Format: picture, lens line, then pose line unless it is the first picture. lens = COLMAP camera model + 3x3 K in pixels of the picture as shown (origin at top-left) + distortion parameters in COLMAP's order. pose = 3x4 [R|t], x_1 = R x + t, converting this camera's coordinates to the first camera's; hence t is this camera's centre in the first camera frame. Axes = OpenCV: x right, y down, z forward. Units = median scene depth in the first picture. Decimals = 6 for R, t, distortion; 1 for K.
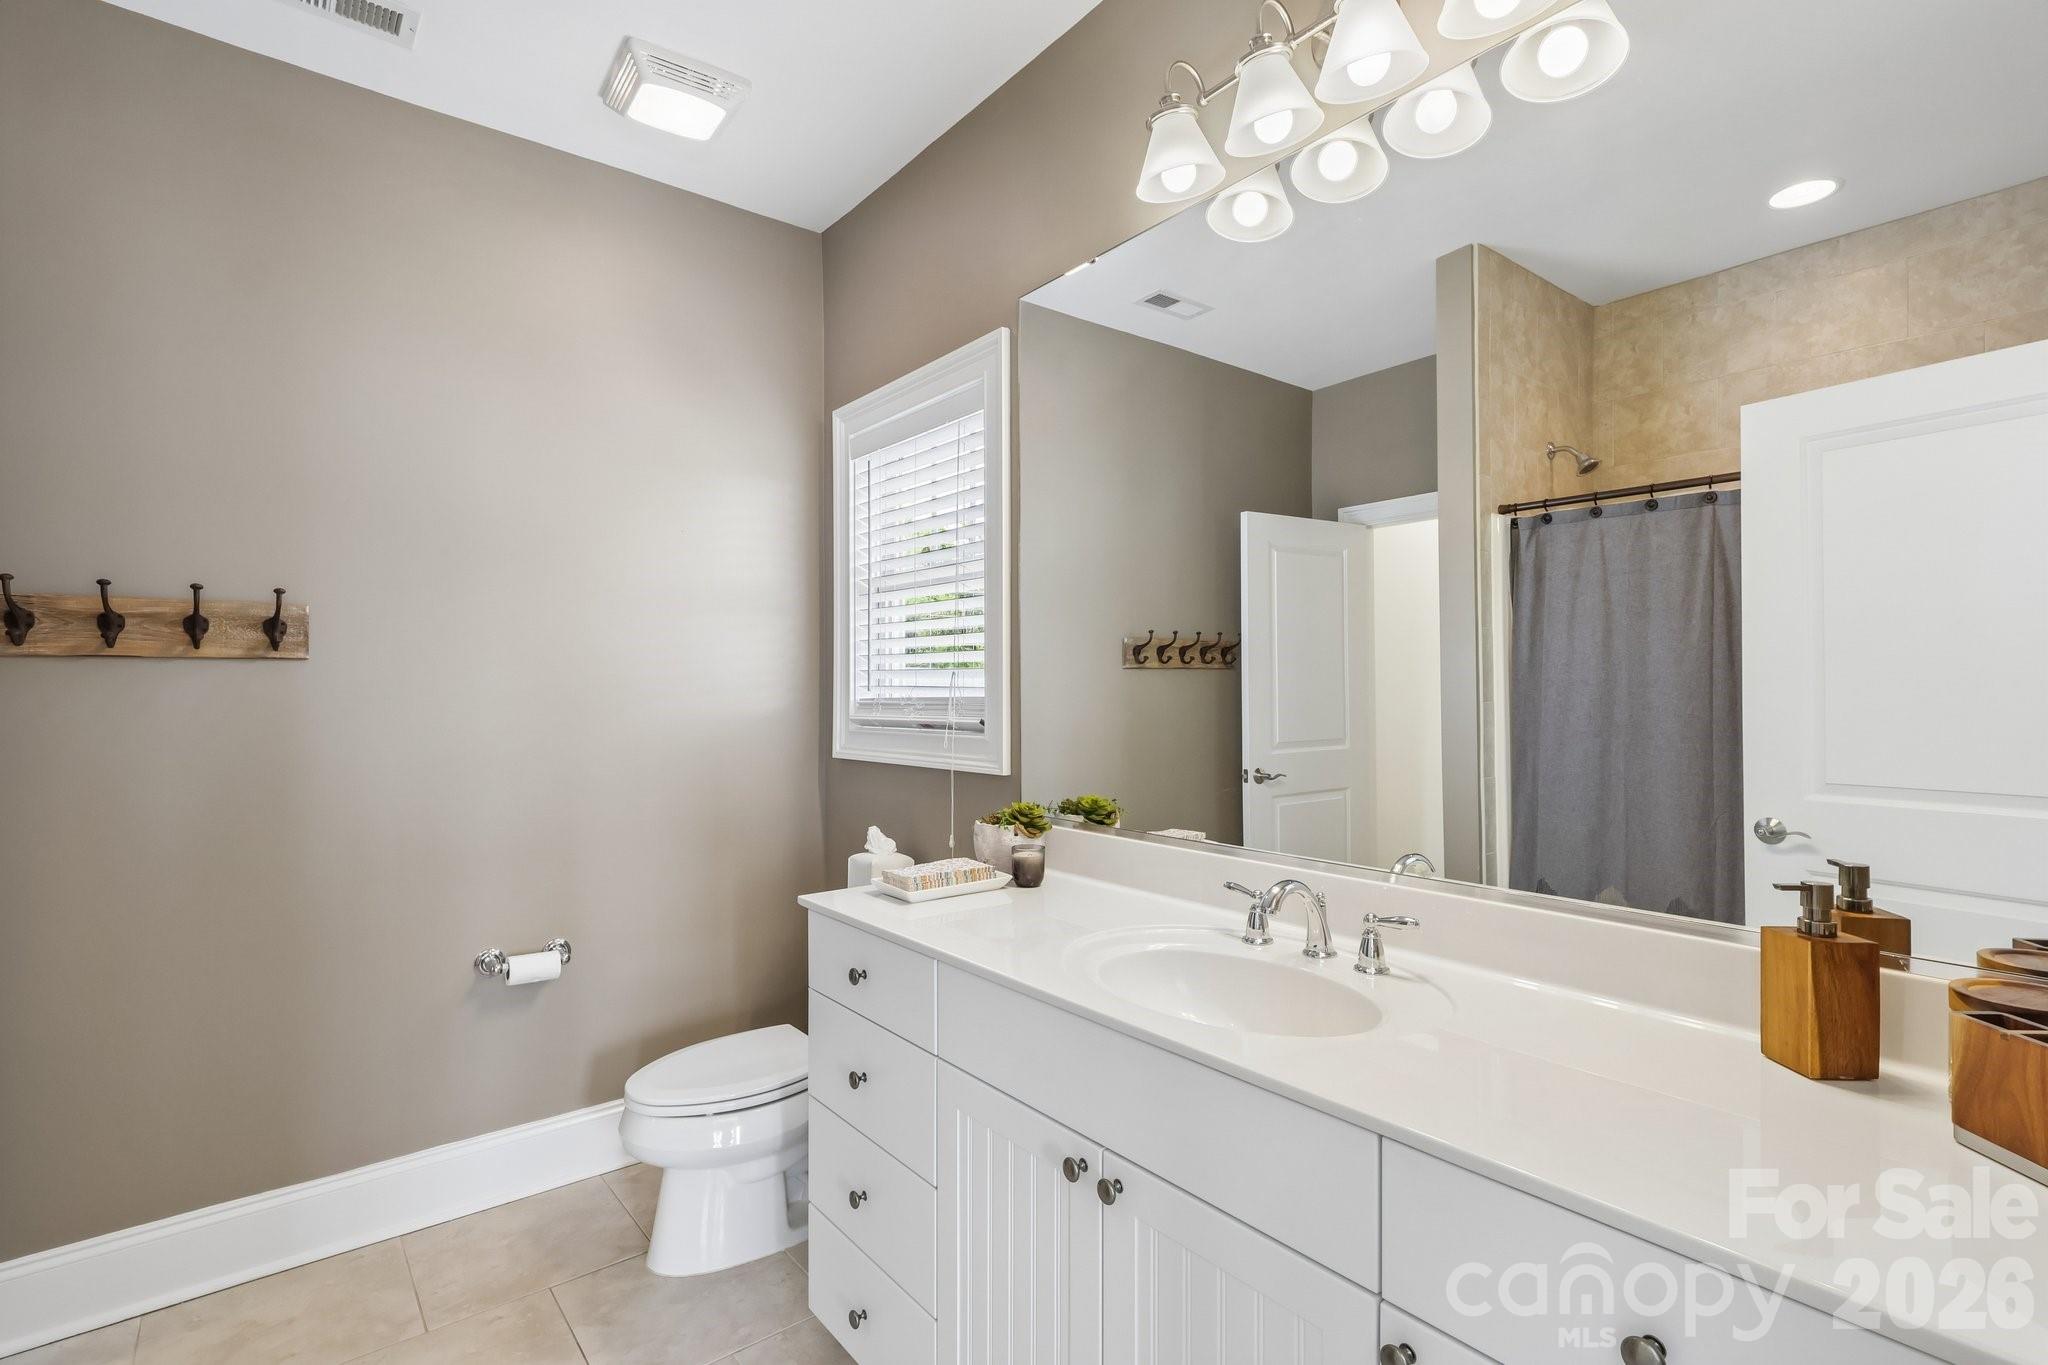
lens RADIAL K [[951.4, 0, 1026.8], [0, 951.4, 695.6], [0, 0, 1]] dist [0.002605, 0.000510]
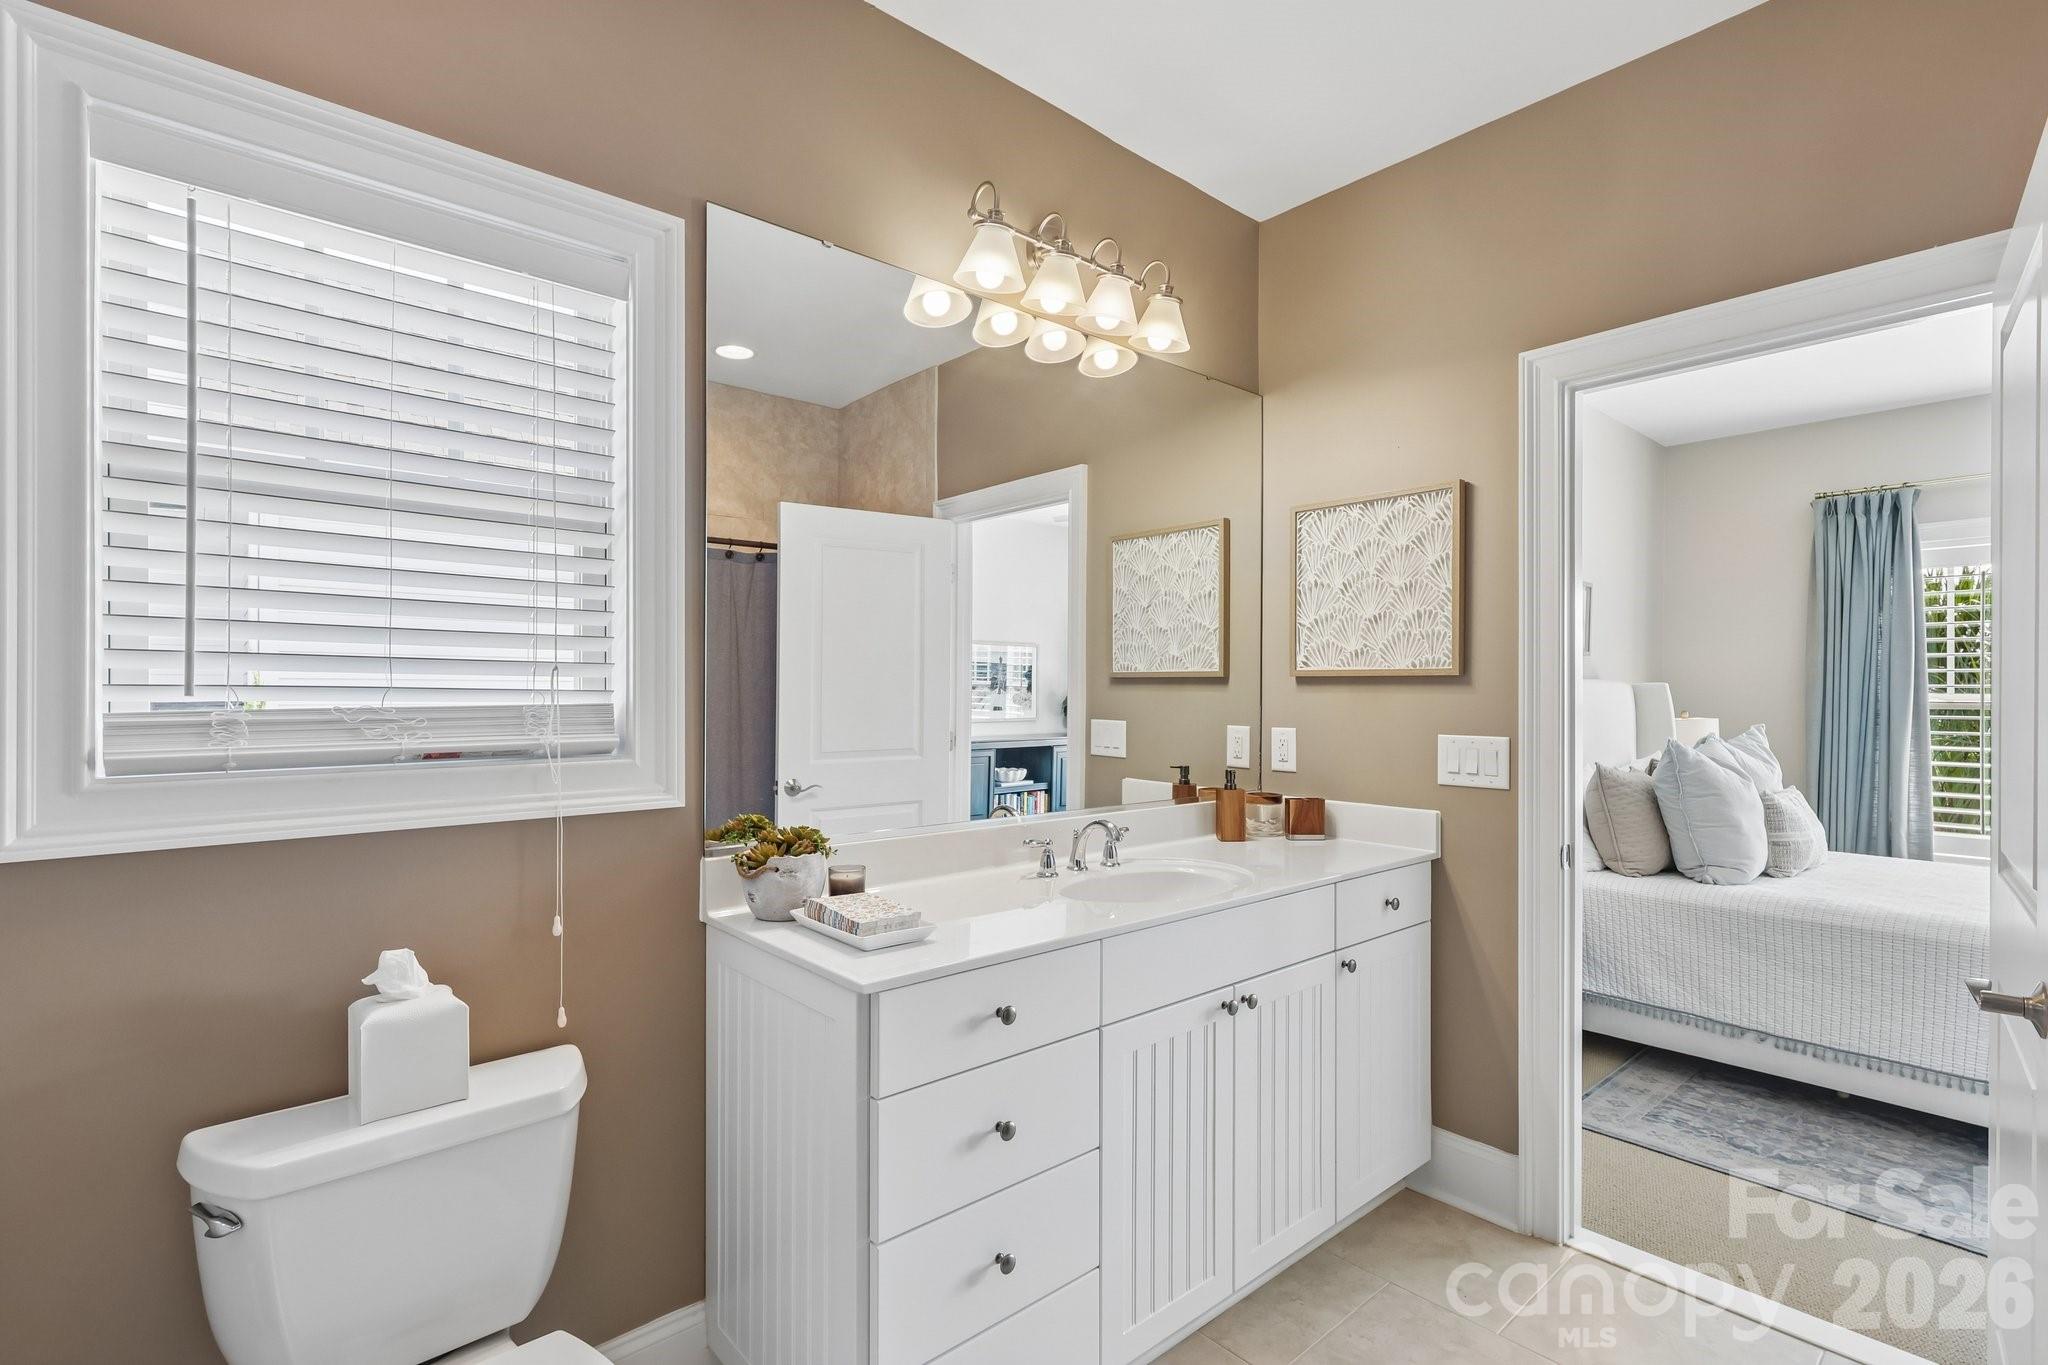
lens RADIAL K [[951.4, 0, 1027.0], [0, 951.4, 683.5], [0, 0, 1]] dist [0.002605, 0.000510]
pose [[-0.049112, 0.009277, 0.998750, -0.738467], [-0.002073, 0.999954, -0.009390, -0.008573], [-0.998791, -0.002532, -0.049091, 0.696970]]
